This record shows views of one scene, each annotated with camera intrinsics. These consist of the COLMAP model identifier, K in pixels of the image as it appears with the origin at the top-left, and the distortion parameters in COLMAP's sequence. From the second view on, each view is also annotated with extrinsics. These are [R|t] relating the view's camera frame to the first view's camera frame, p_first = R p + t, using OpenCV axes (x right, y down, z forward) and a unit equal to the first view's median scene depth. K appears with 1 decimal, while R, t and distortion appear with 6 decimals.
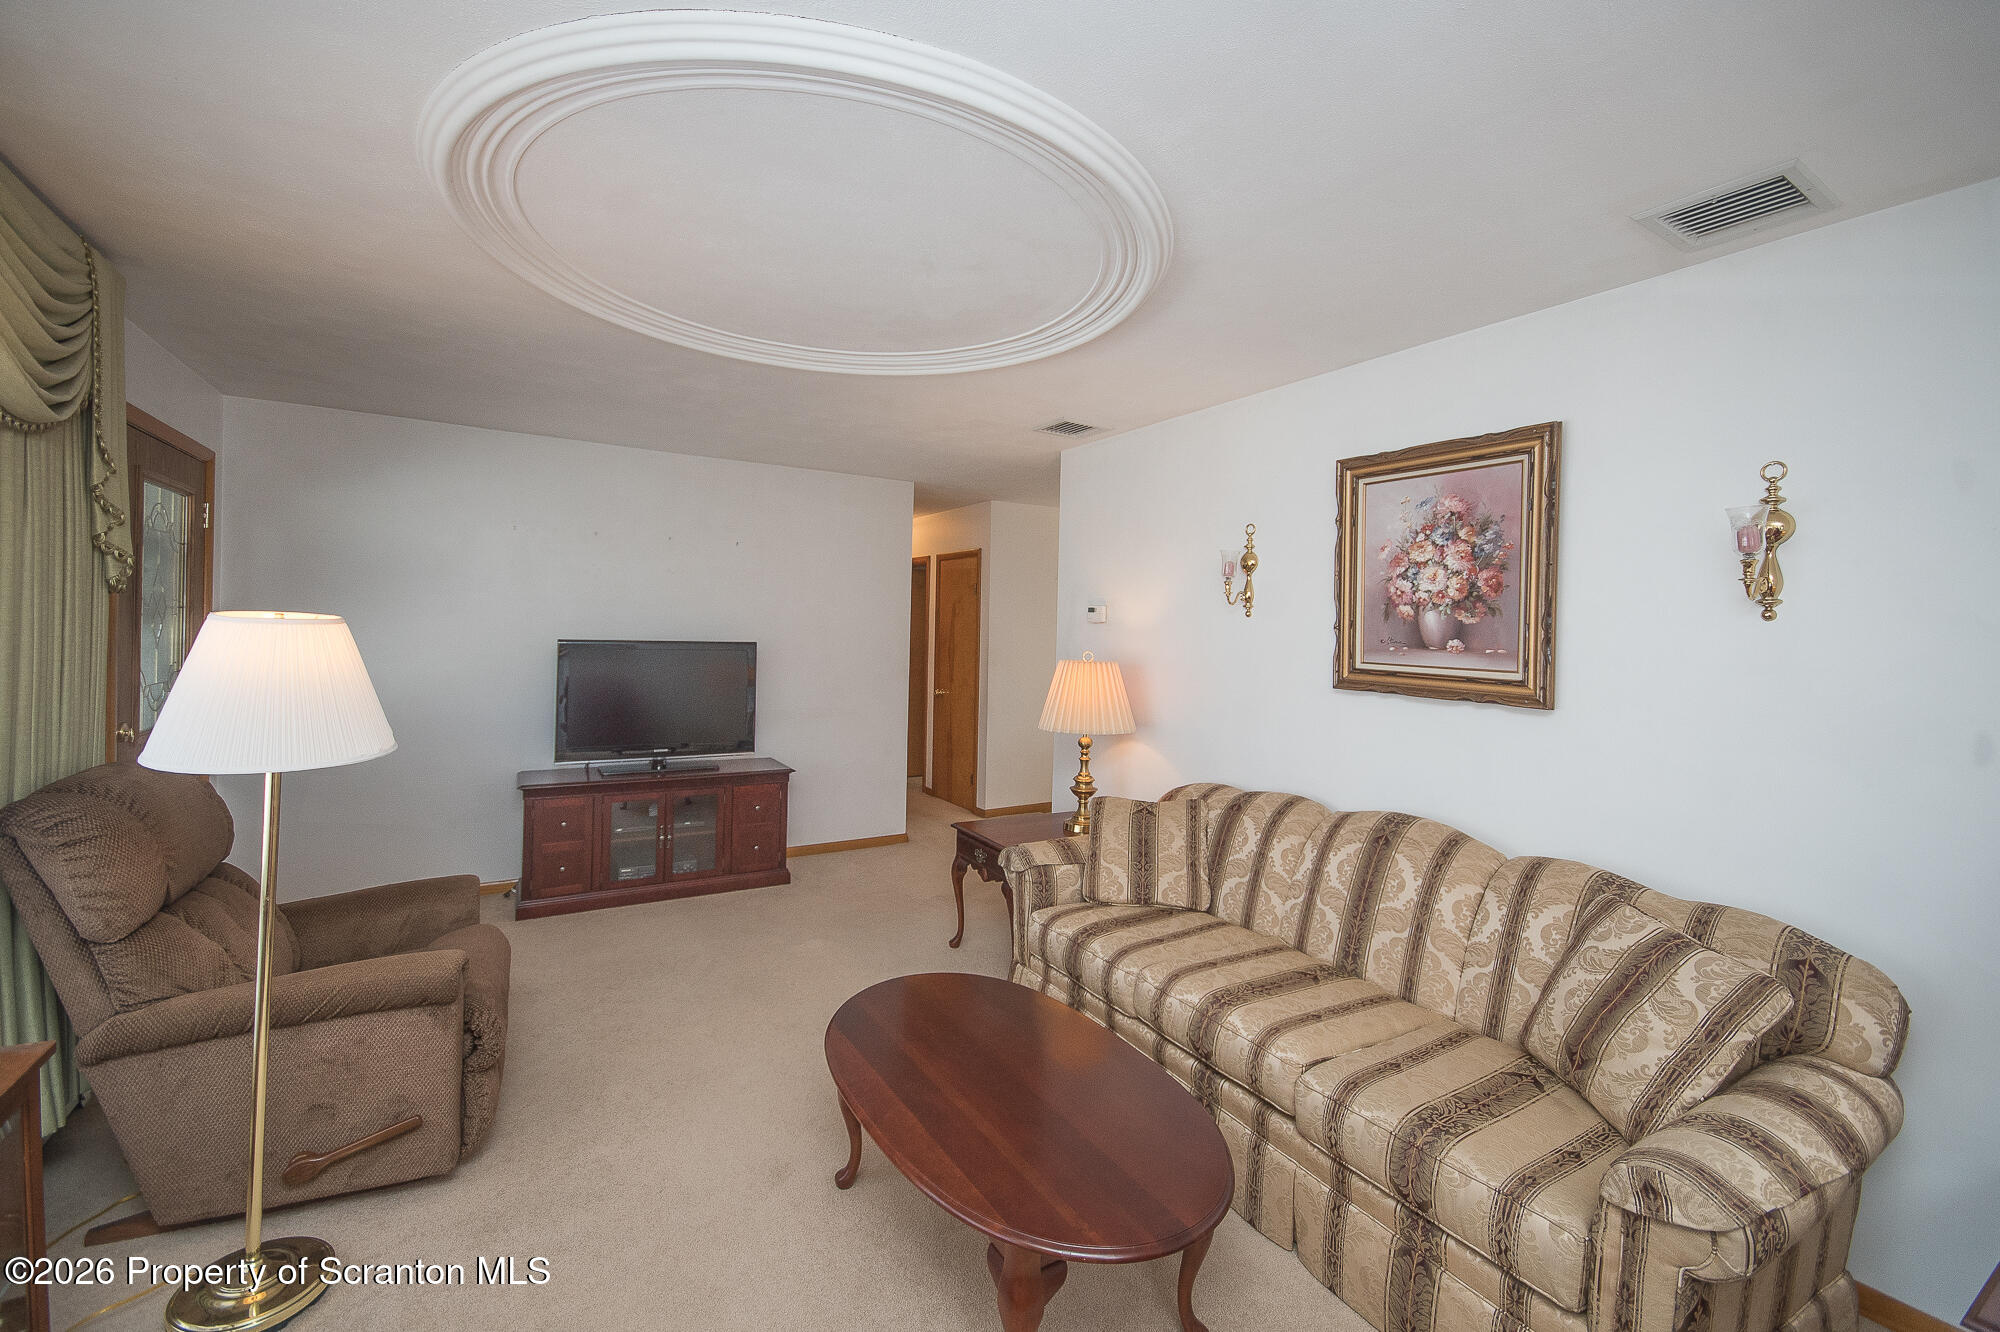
lens RADIAL K [[830.2, 0, 1001.7], [0, 830.2, 622.6], [0, 0, 1]] dist [0.000018, -0.000003]
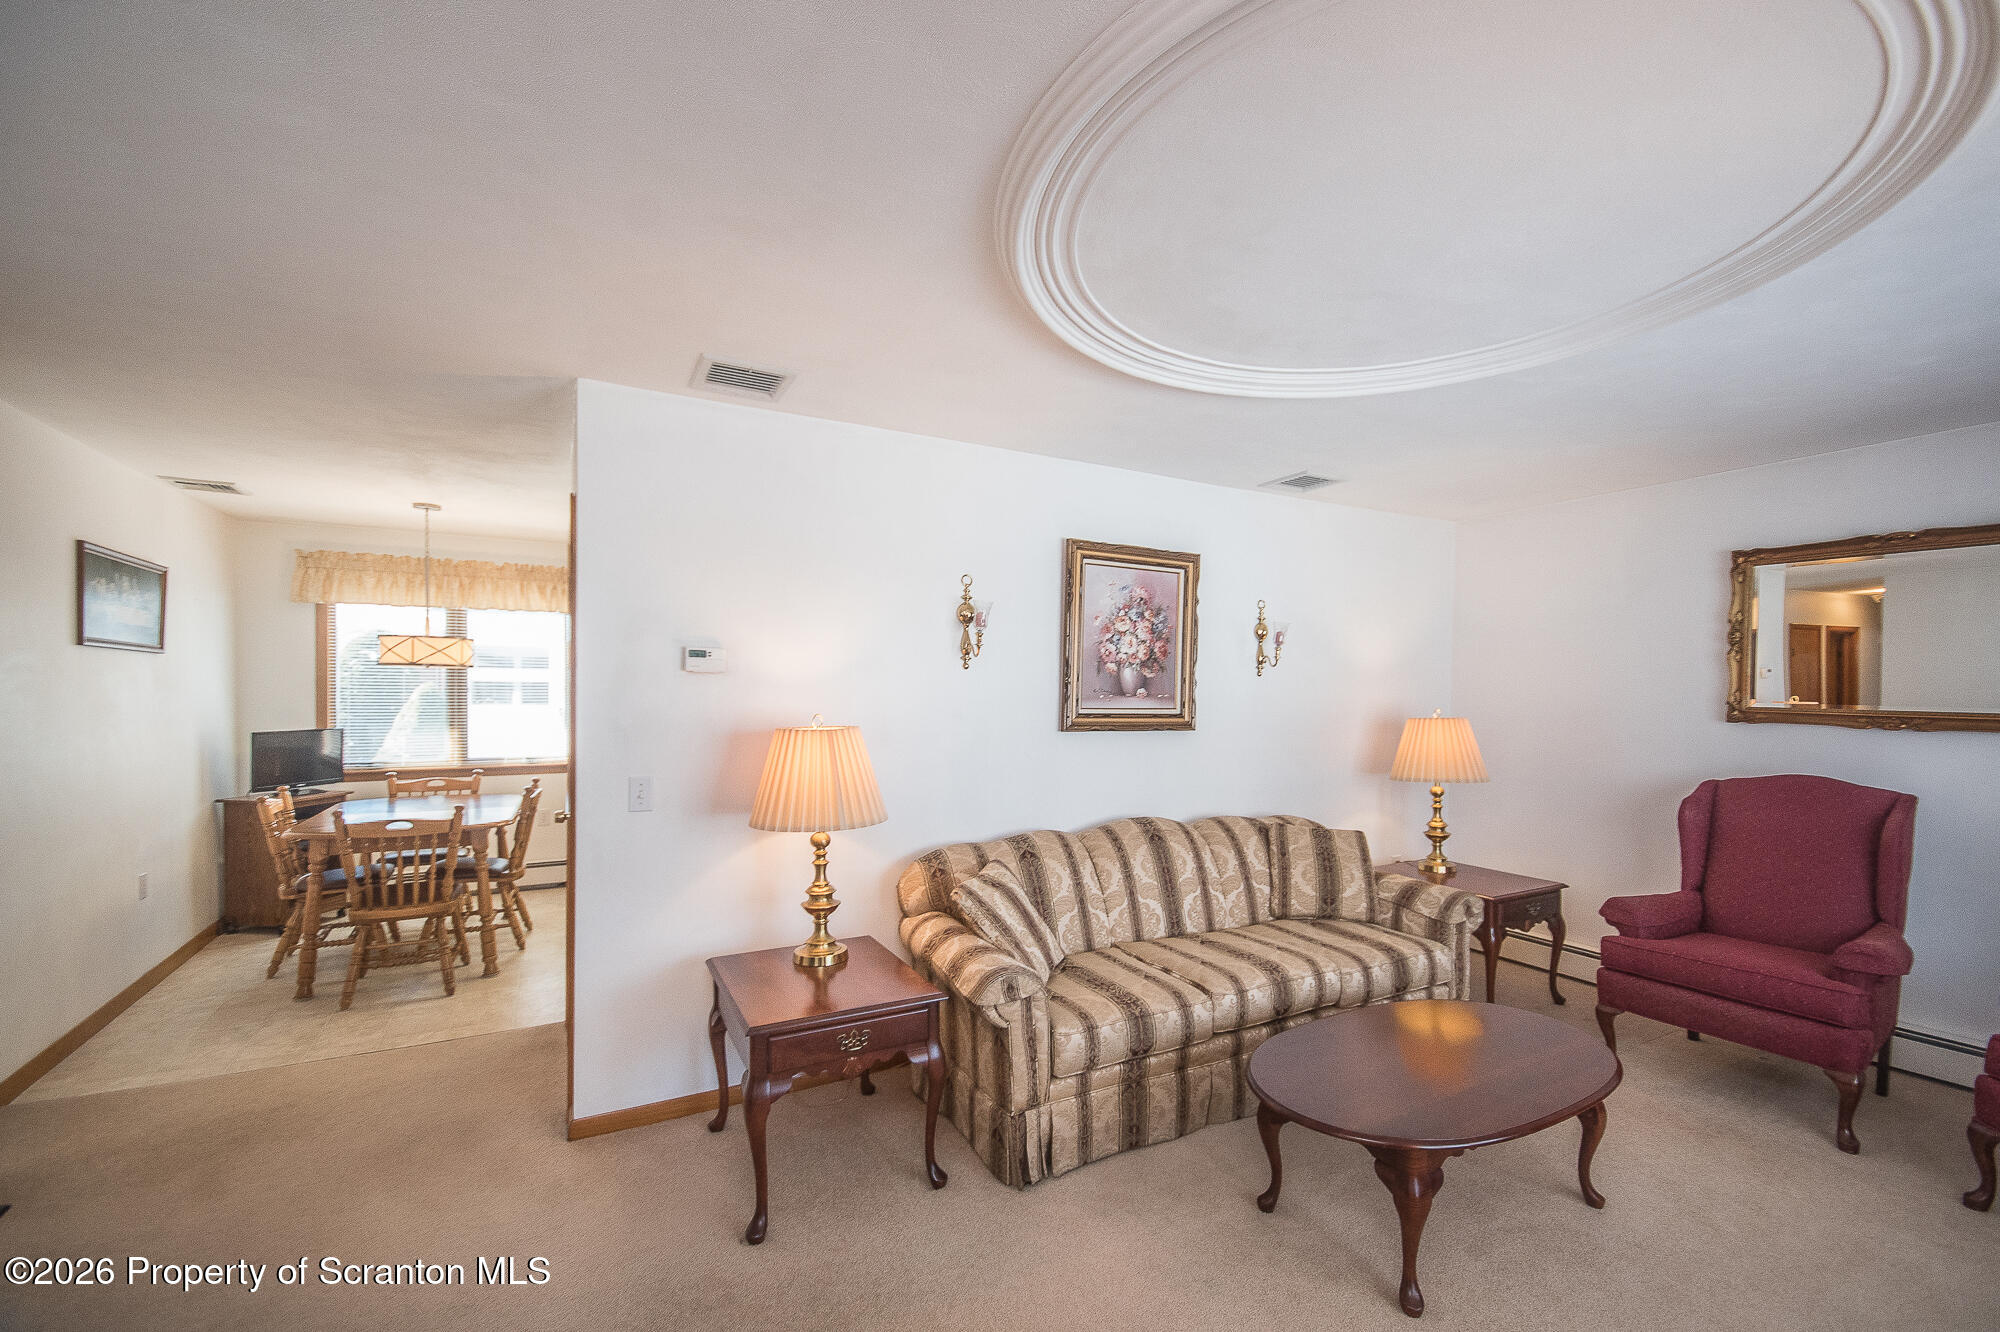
lens RADIAL K [[829.9, 0, 1045.9], [0, 829.9, 697.8], [0, 0, 1]] dist [0.001878, 0.000169]
pose [[0.019111, -0.031607, 0.999318, -0.866992], [-0.011259, 0.999430, 0.031826, -0.006833], [-0.999754, -0.011860, 0.018744, 1.118865]]
